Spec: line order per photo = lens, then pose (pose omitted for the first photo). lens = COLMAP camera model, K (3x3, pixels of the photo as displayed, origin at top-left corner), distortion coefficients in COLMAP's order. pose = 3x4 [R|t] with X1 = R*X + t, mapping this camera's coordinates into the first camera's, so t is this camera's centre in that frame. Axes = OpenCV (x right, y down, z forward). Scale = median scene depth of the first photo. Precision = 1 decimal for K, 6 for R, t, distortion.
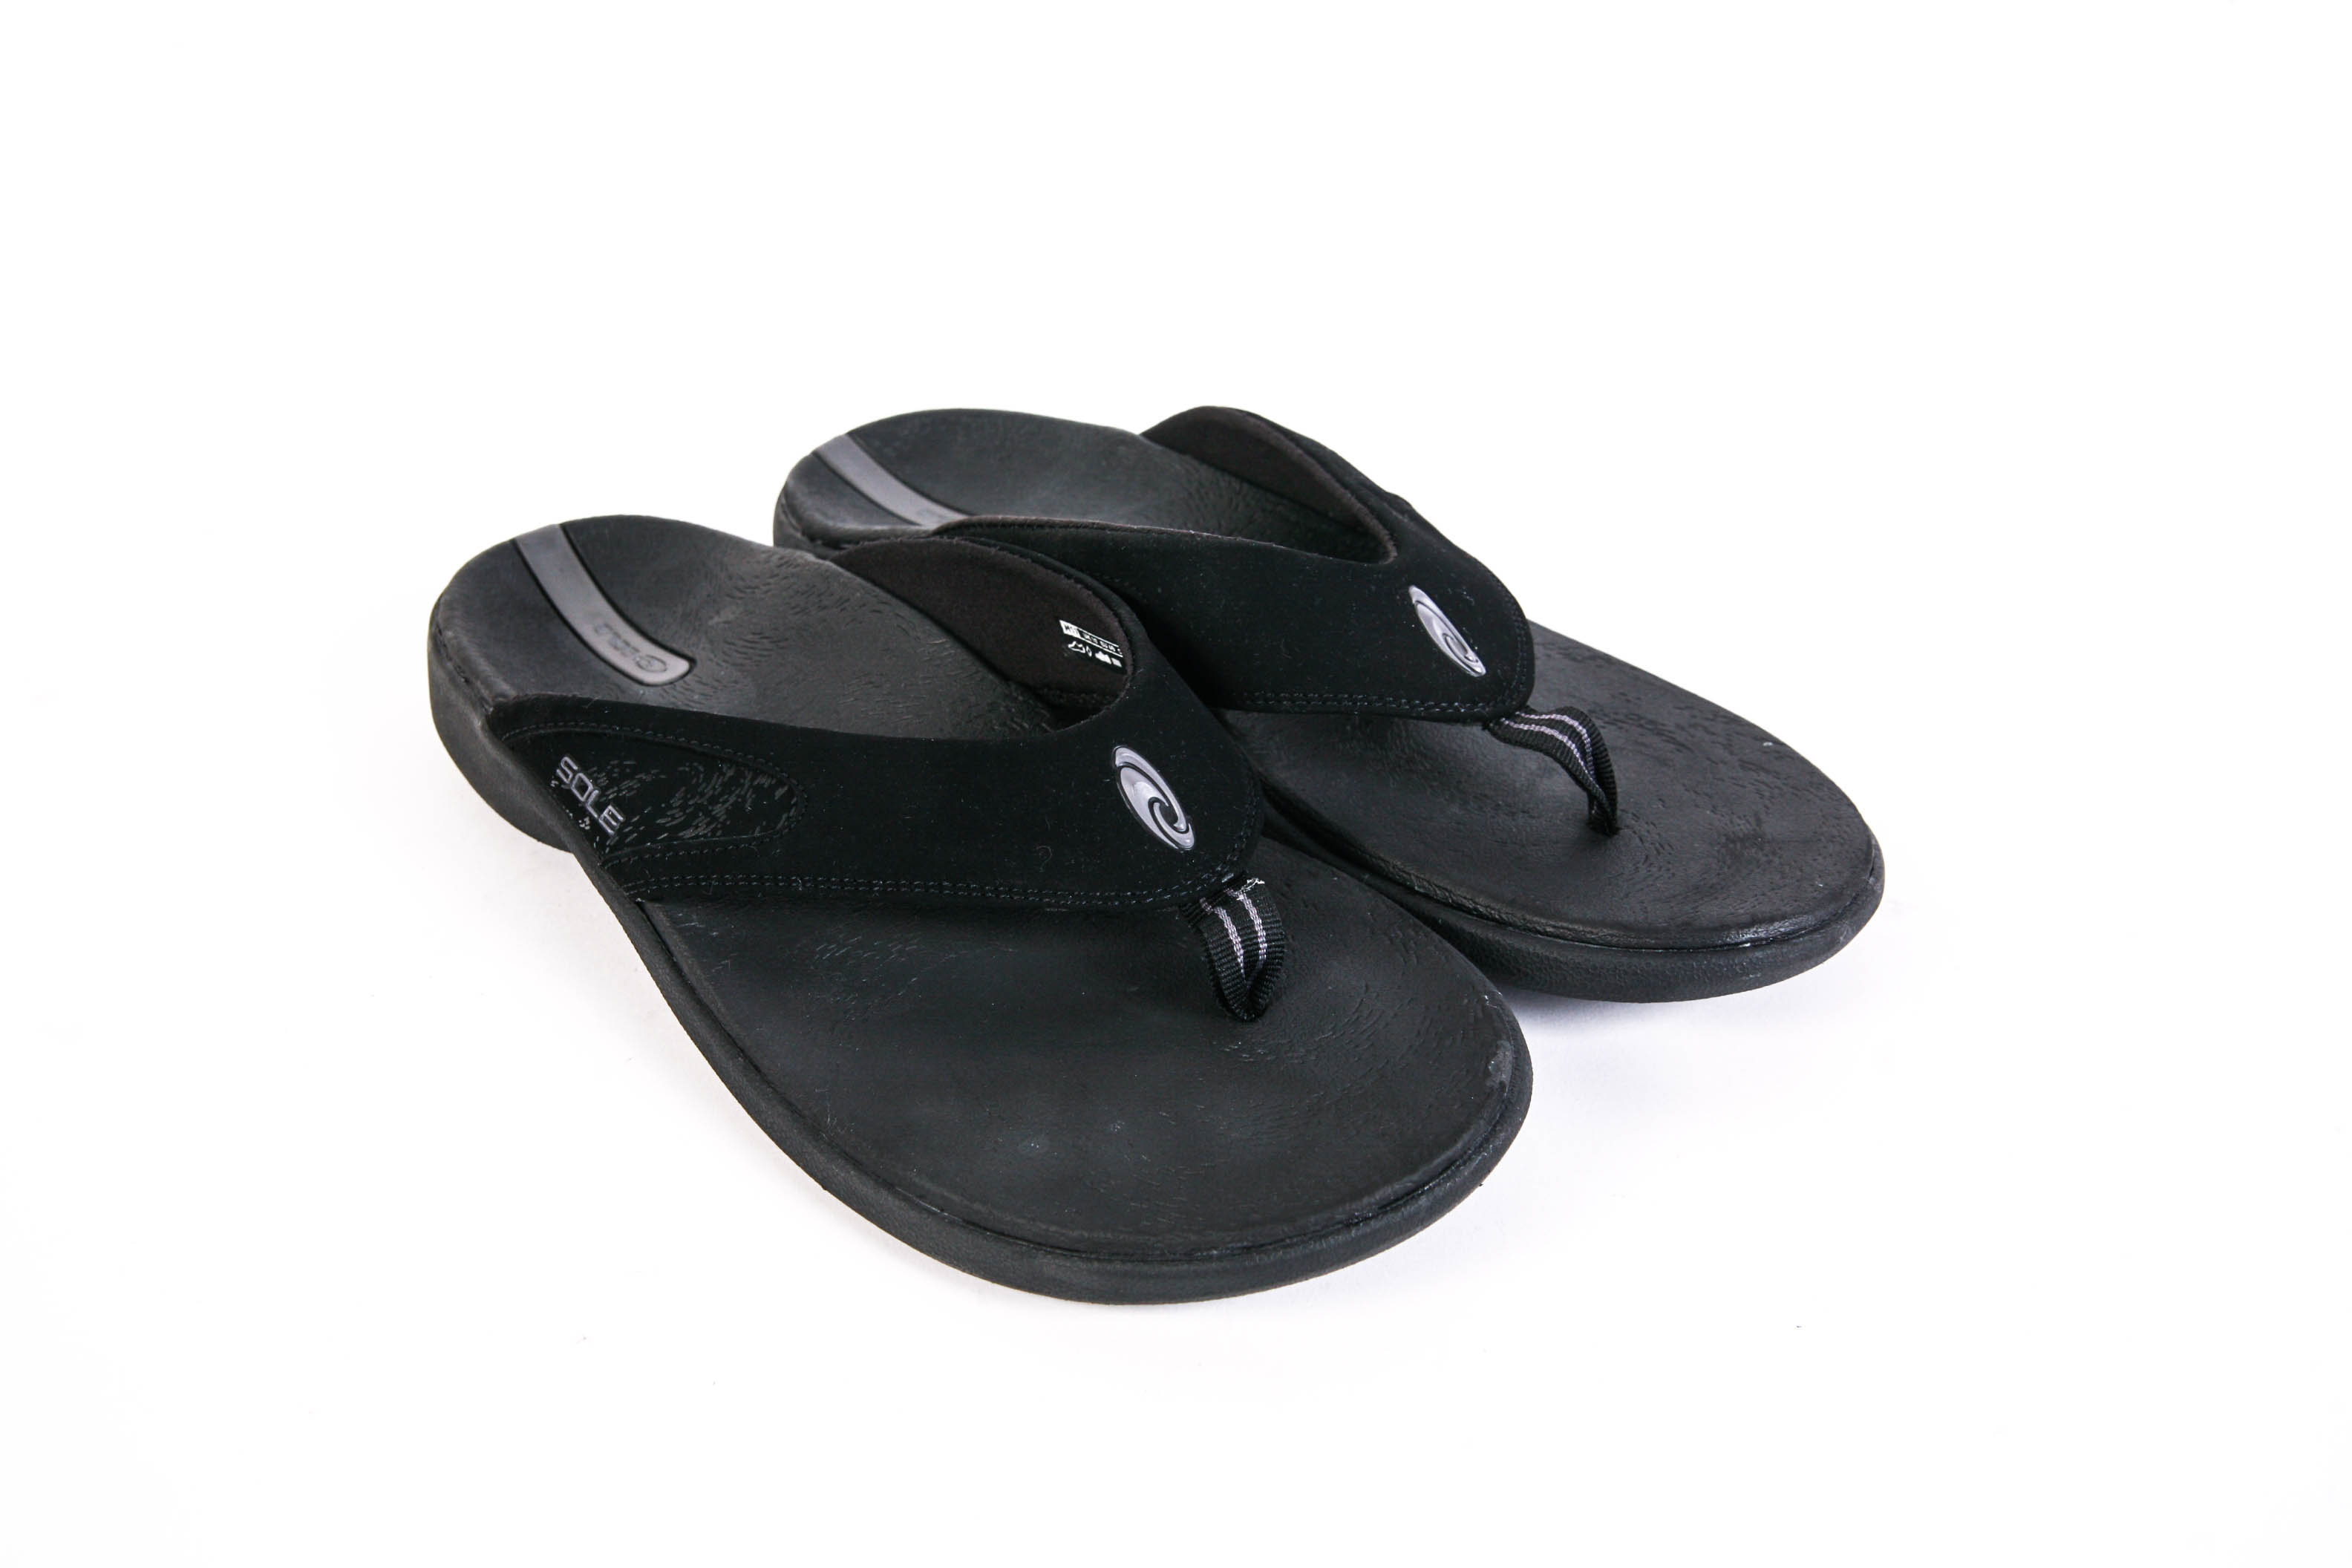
lens RADIAL K [[2345.5, 0, 1177.3], [0, 2345.5, 783.4], [0, 0, 1]] dist [-0.078603, 0.000000]
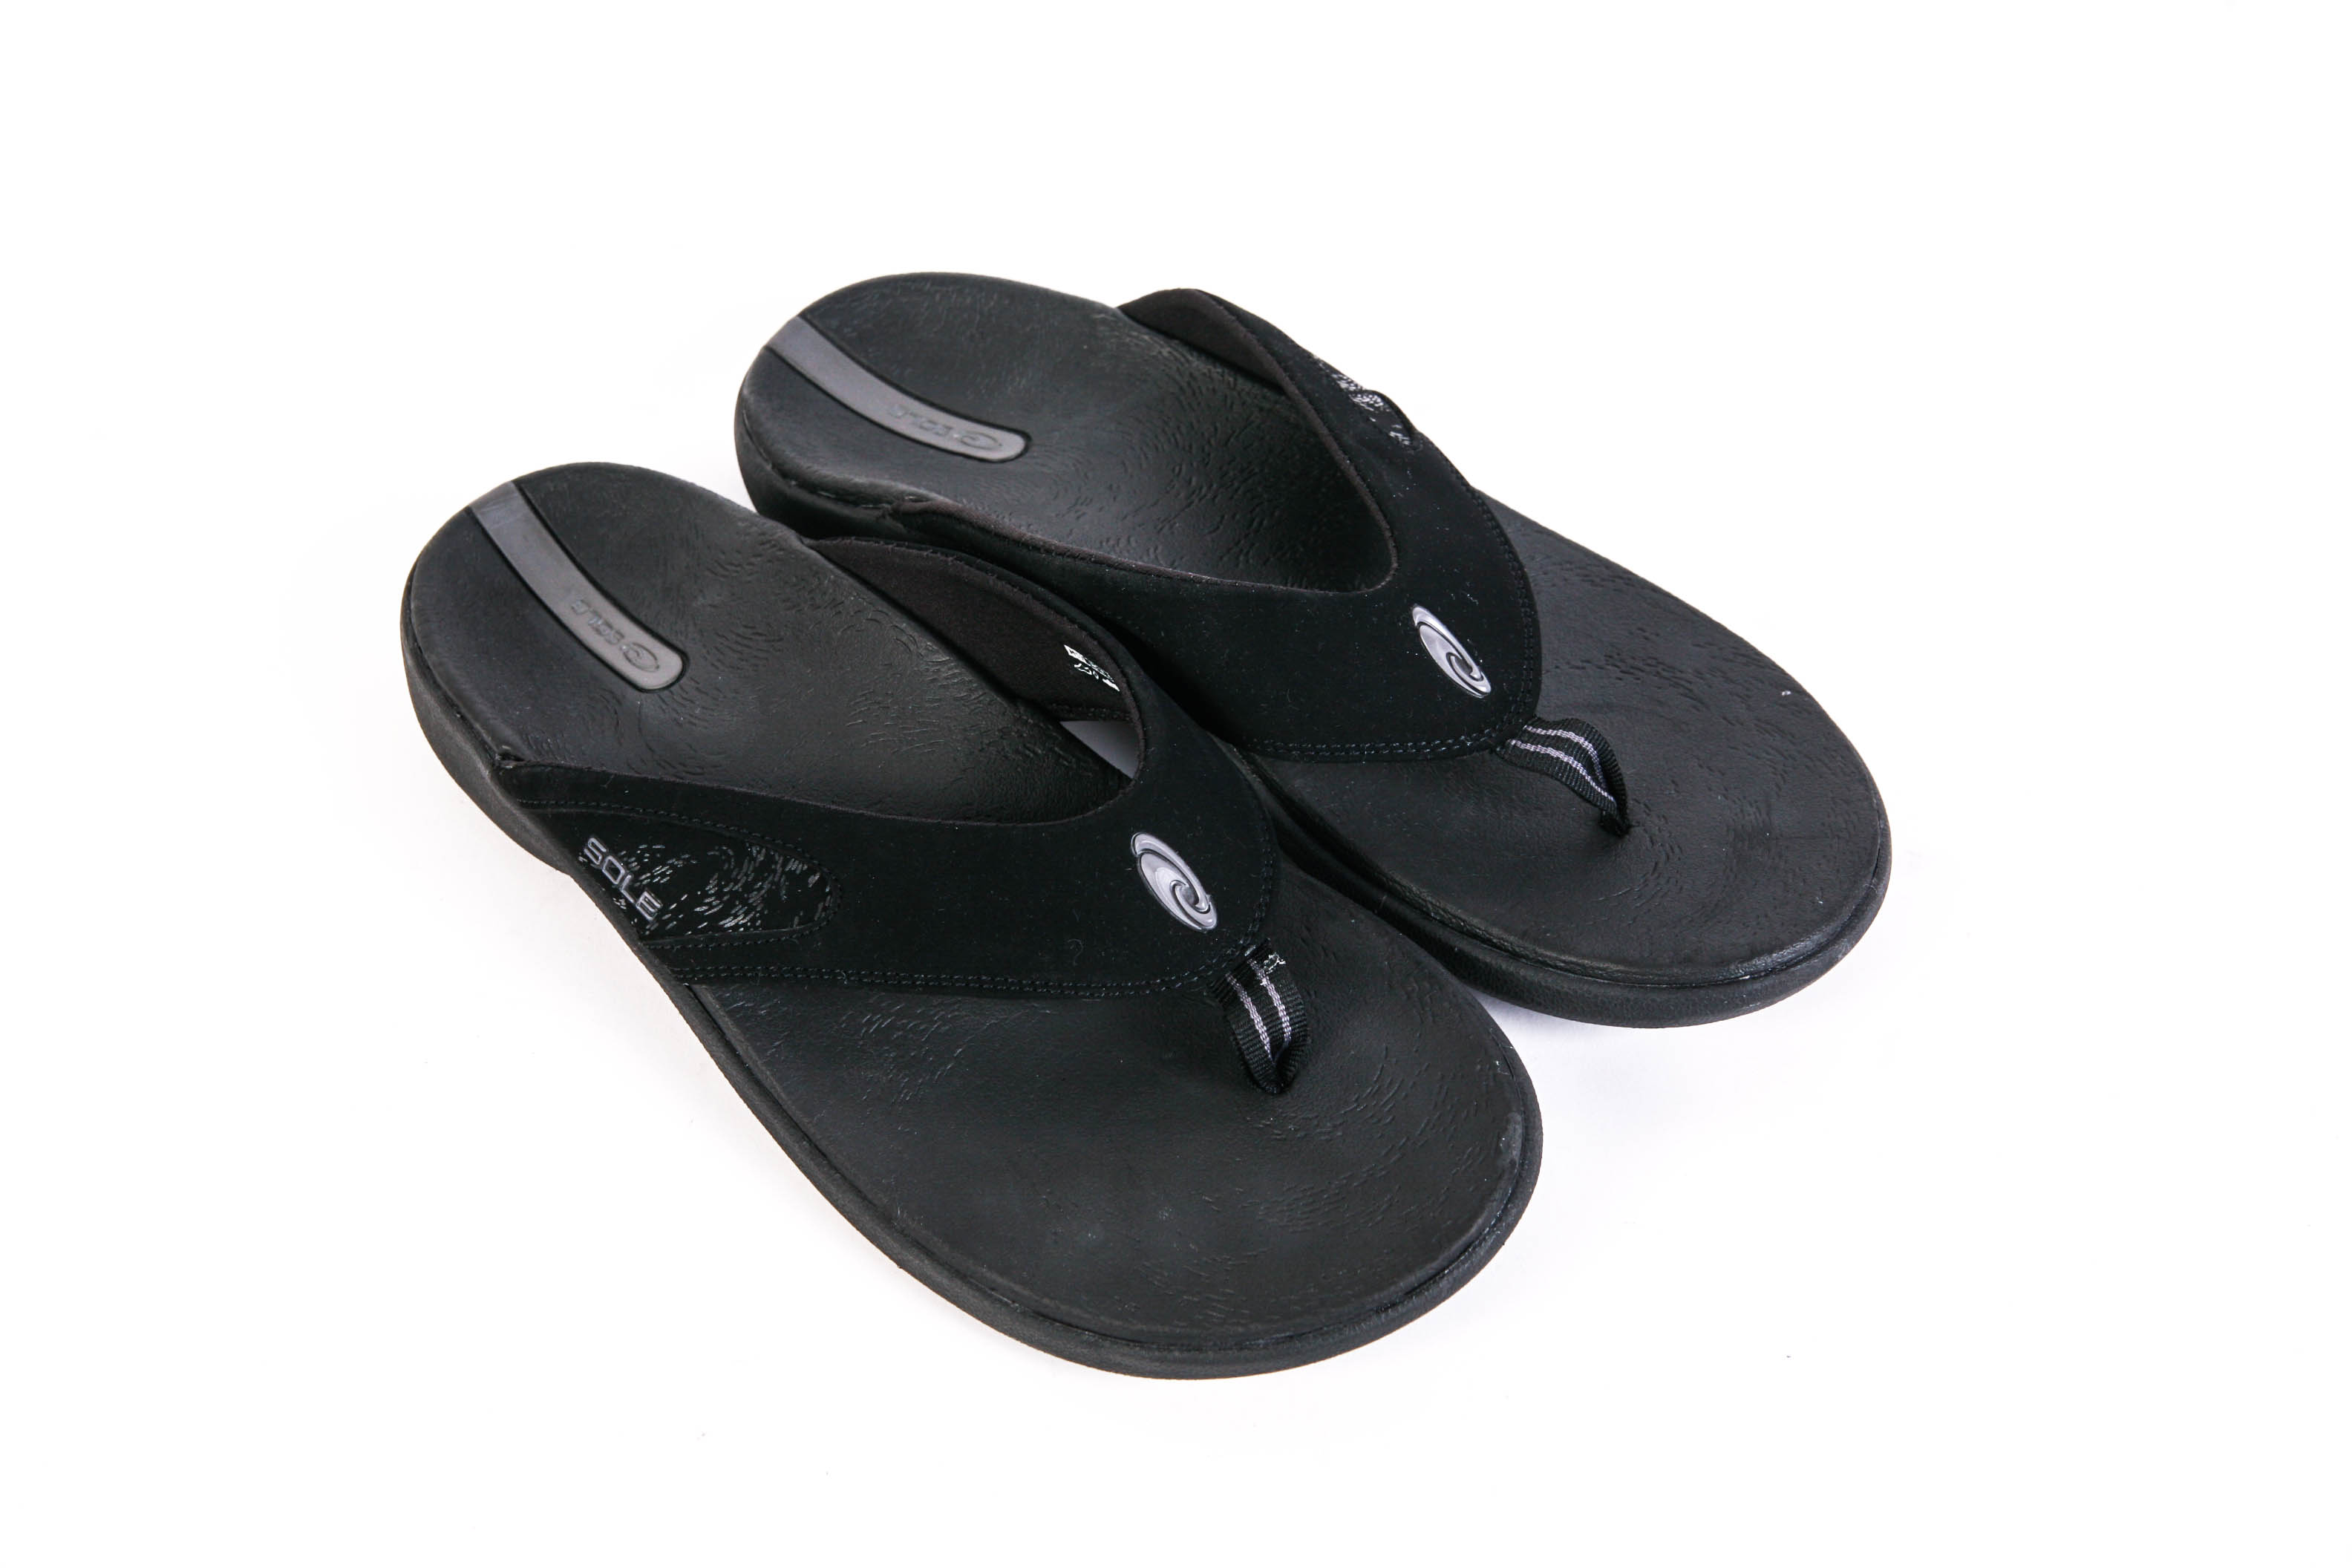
lens RADIAL K [[3273.4, 0, 1180.0], [0, 3273.4, 784.4], [0, 0, 1]] dist [0.002529, 0.000000]
pose [[0.997470, -0.070072, -0.012019, 0.012449], [0.070797, 0.963516, 0.258118, -0.396439], [-0.006507, -0.258316, 0.966039, -0.386074]]
